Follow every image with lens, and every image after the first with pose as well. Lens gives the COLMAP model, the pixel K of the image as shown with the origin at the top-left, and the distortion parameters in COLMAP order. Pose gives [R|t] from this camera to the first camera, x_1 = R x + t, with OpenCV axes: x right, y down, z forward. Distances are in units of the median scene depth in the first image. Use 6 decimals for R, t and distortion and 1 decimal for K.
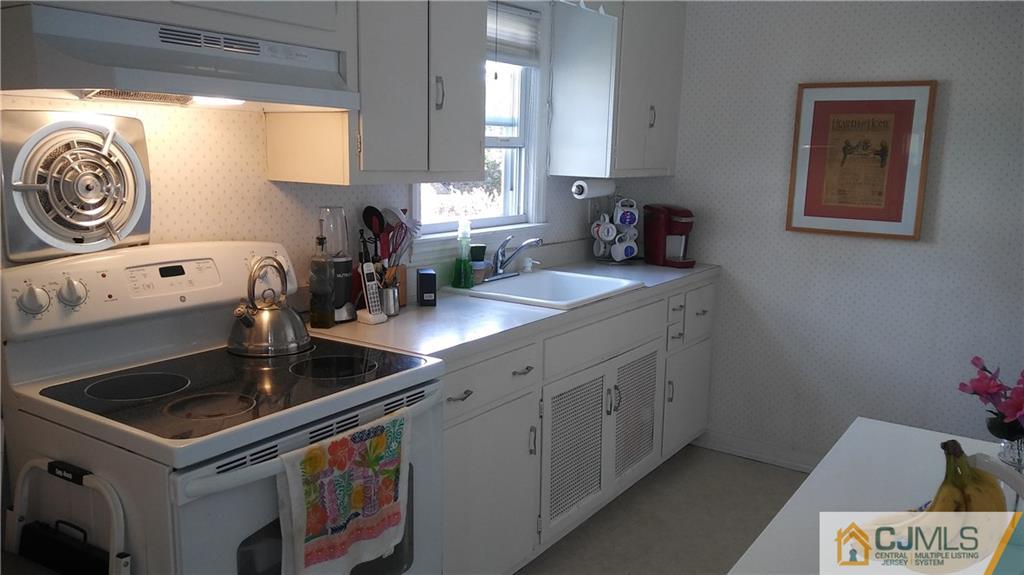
lens RADIAL K [[809.6, 0, 510.8], [0, 809.6, 289.4], [0, 0, 1]] dist [0.009799, -0.000952]
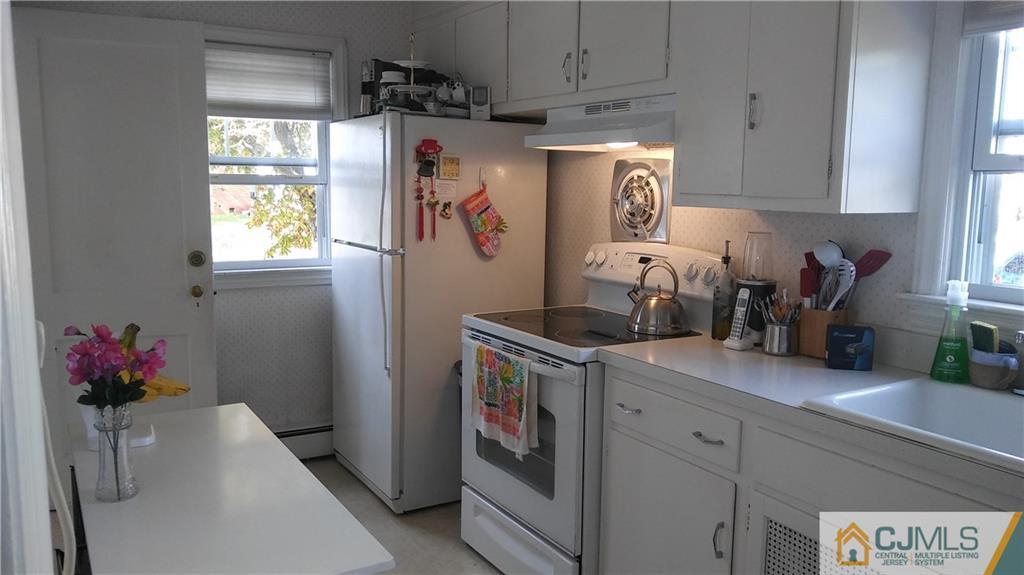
lens RADIAL K [[809.6, 0, 510.5], [0, 809.6, 287.9], [0, 0, 1]] dist [0.009799, -0.000952]
pose [[-0.427342, 0.093863, -0.899204, 1.098597], [-0.174278, 0.967390, 0.183805, -0.217365], [0.887134, 0.235259, -0.397048, 1.478672]]
